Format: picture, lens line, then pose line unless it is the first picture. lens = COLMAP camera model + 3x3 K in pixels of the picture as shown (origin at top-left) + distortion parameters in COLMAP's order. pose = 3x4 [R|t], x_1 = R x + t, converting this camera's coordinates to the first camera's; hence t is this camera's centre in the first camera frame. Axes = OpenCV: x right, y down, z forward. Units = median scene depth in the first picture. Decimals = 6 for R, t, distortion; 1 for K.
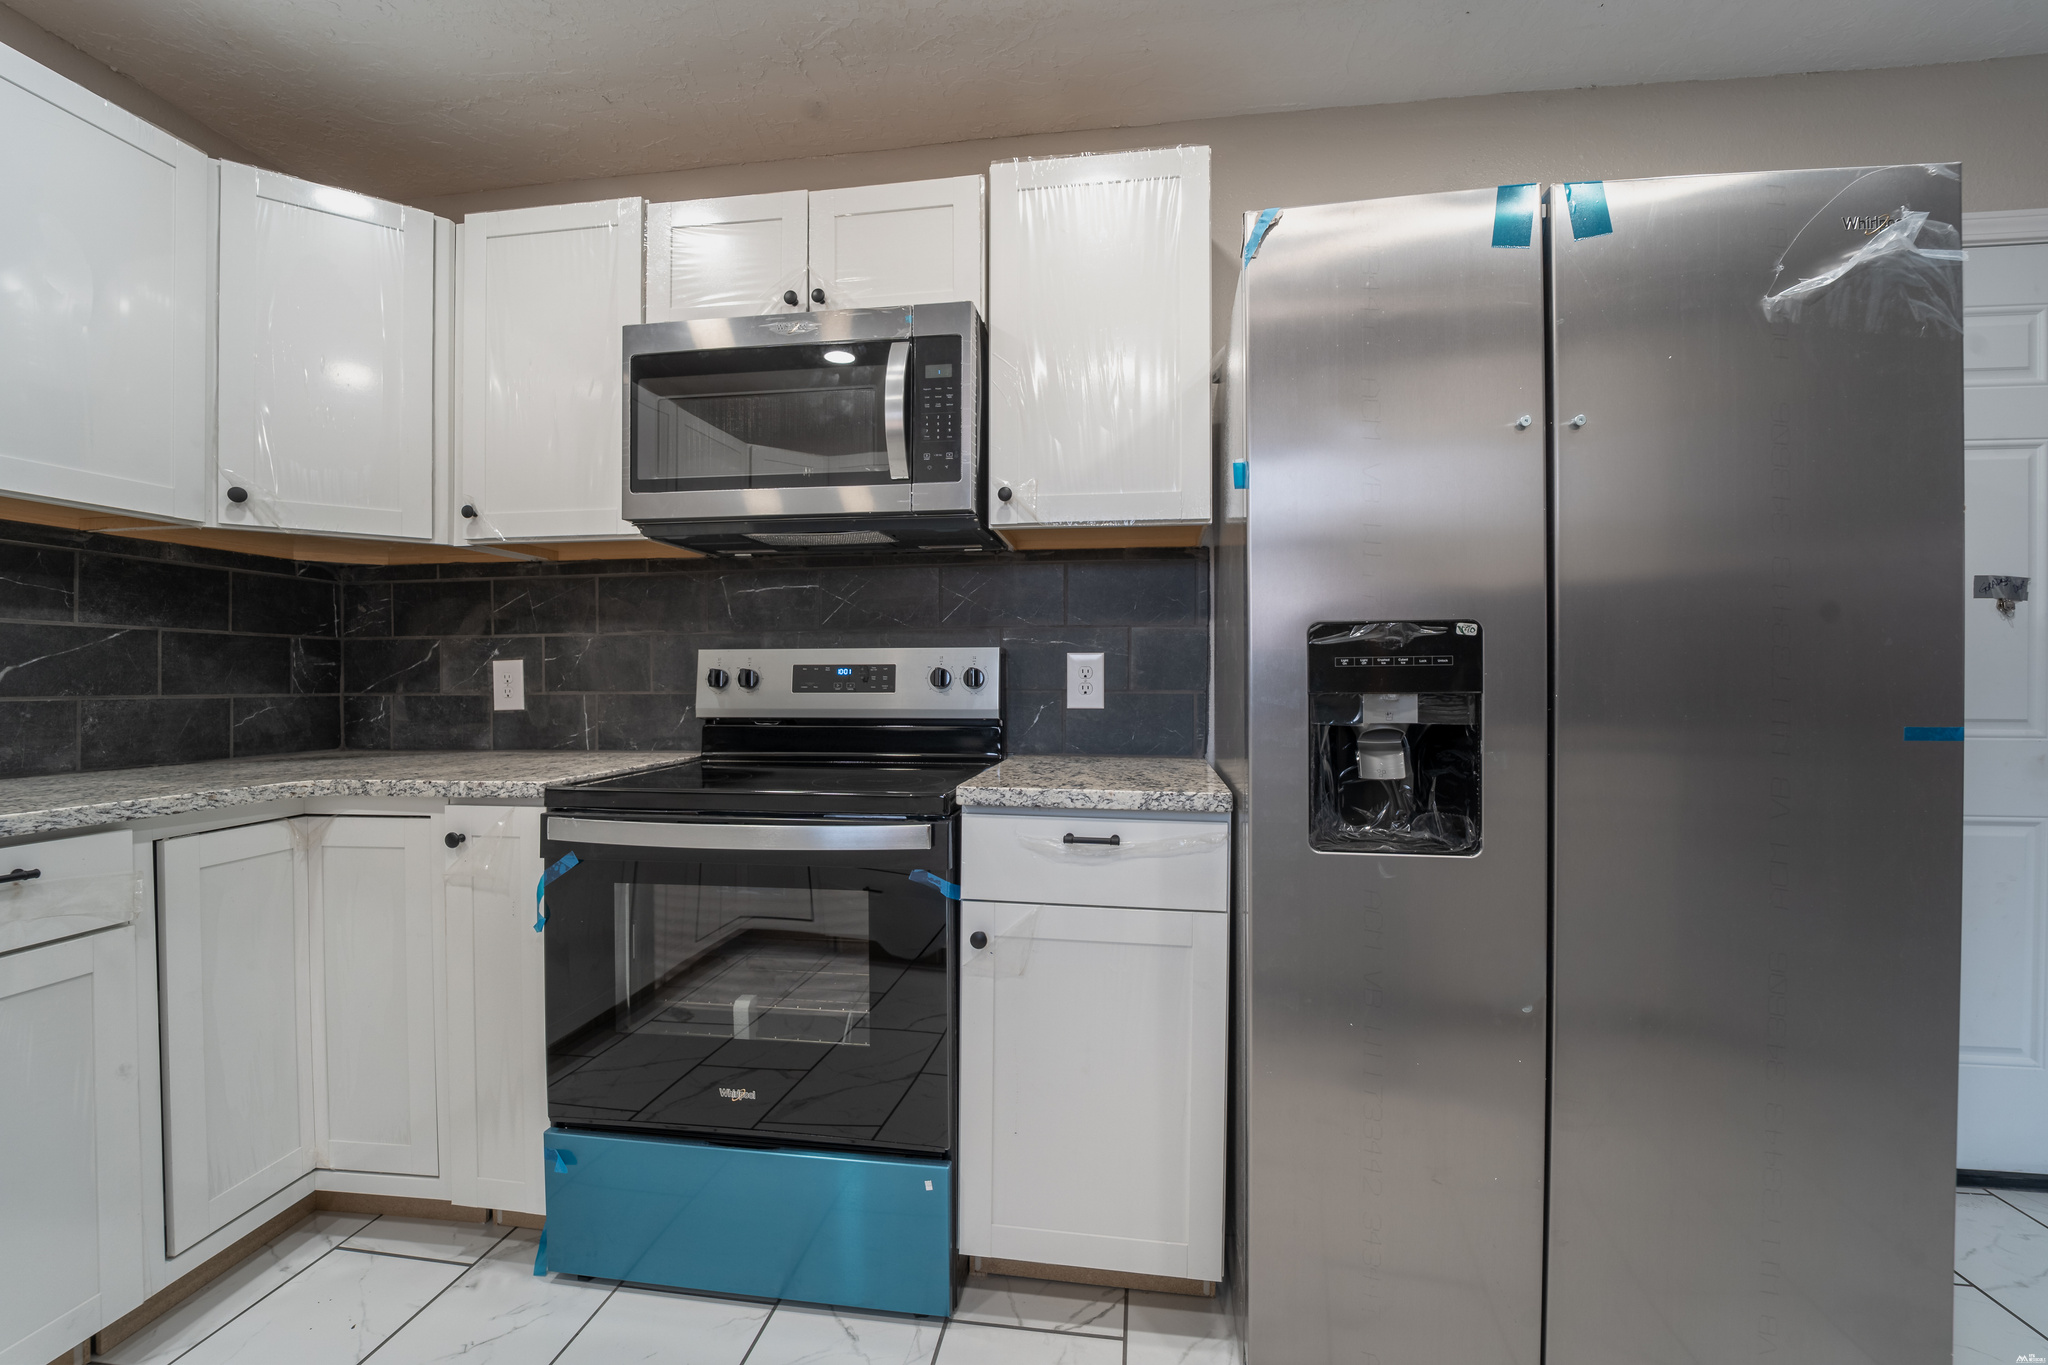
lens RADIAL K [[843.9, 0, 1021.3], [0, 843.9, 682.6], [0, 0, 1]] dist [-0.022987, 0.000158]
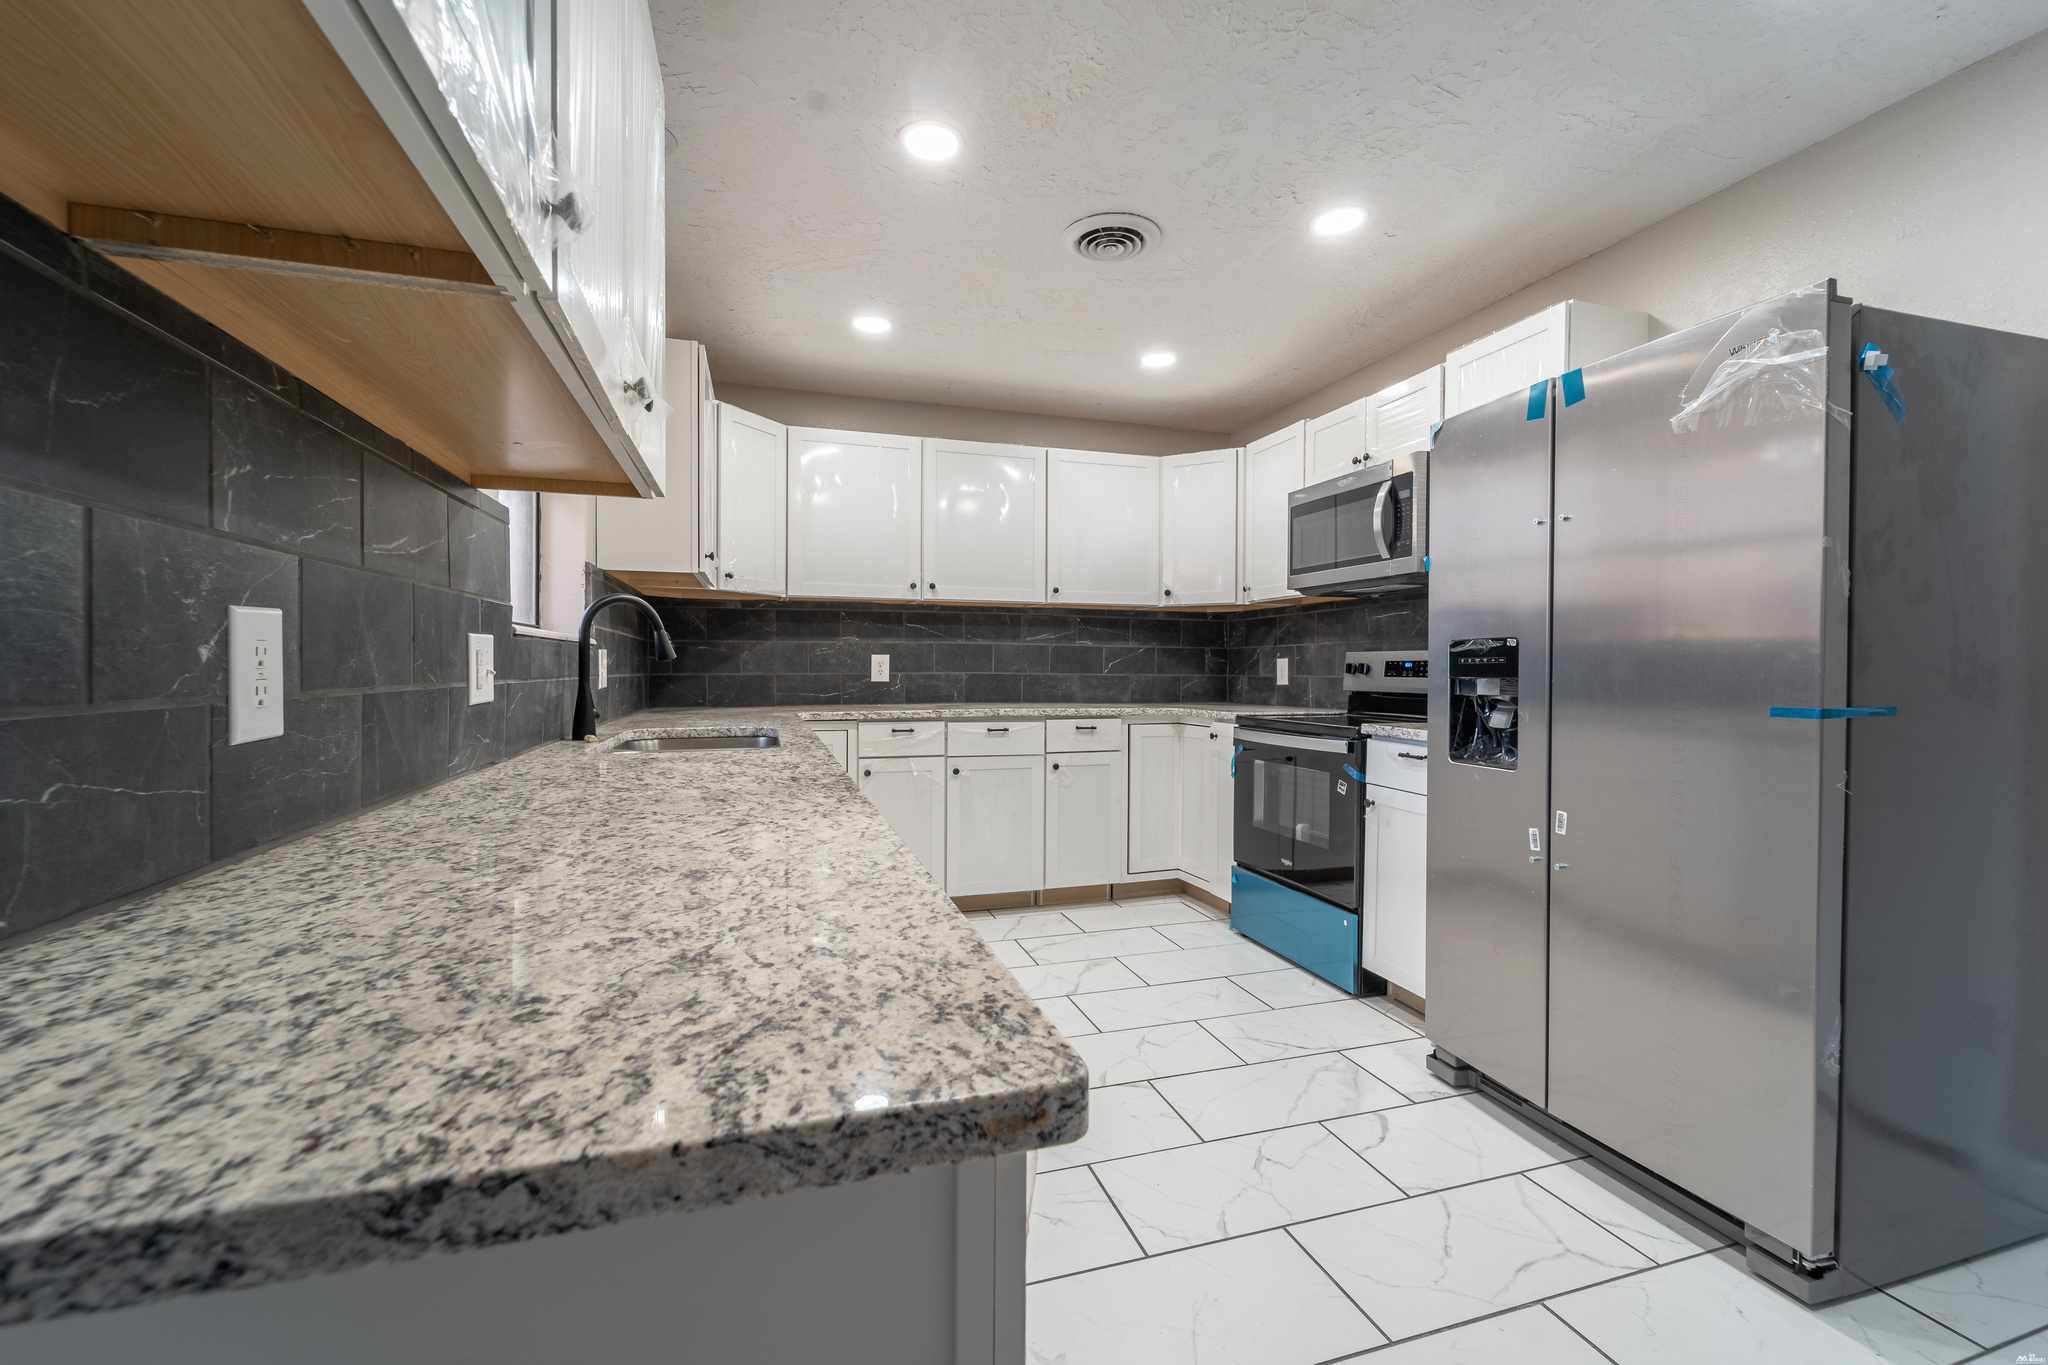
lens RADIAL K [[843.9, 0, 1013.1], [0, 843.9, 693.4], [0, 0, 1]] dist [-0.022987, 0.000158]
pose [[0.419109, 0.031437, -0.907391, 1.141640], [-0.009311, 0.999497, 0.030327, 0.000126], [0.907888, -0.004262, 0.419191, -0.469047]]
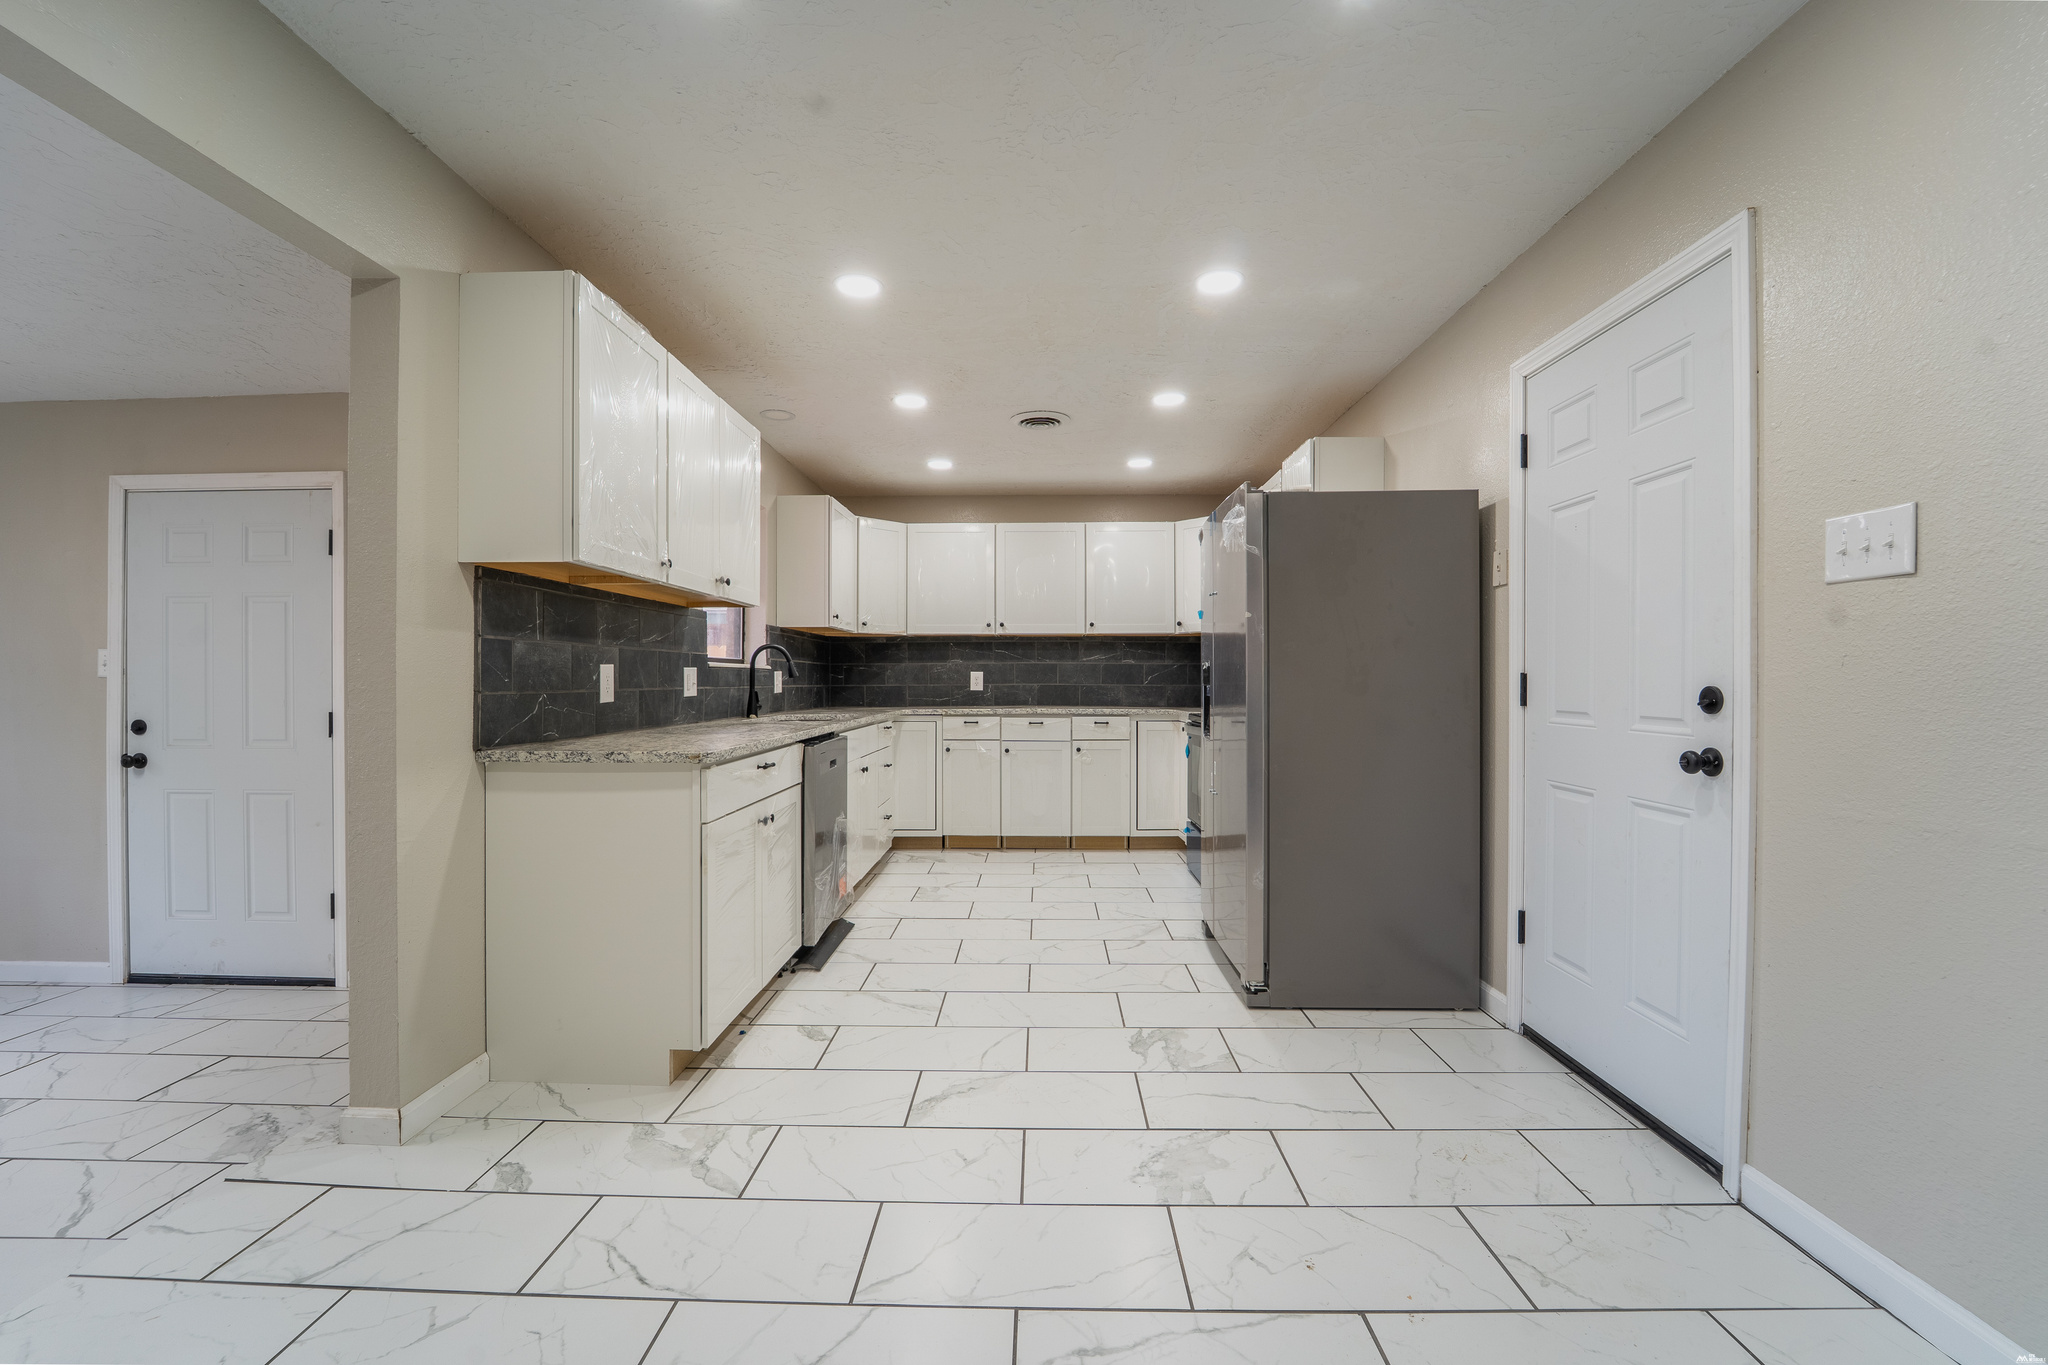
lens RADIAL K [[843.9, 0, 1020.7], [0, 843.9, 685.1], [0, 0, 1]] dist [-0.022987, 0.000158]
pose [[0.127867, 0.007701, -0.991761, 2.300757], [-0.004555, 0.999964, 0.007178, -0.004725], [0.991781, 0.003600, 0.127898, -0.056459]]
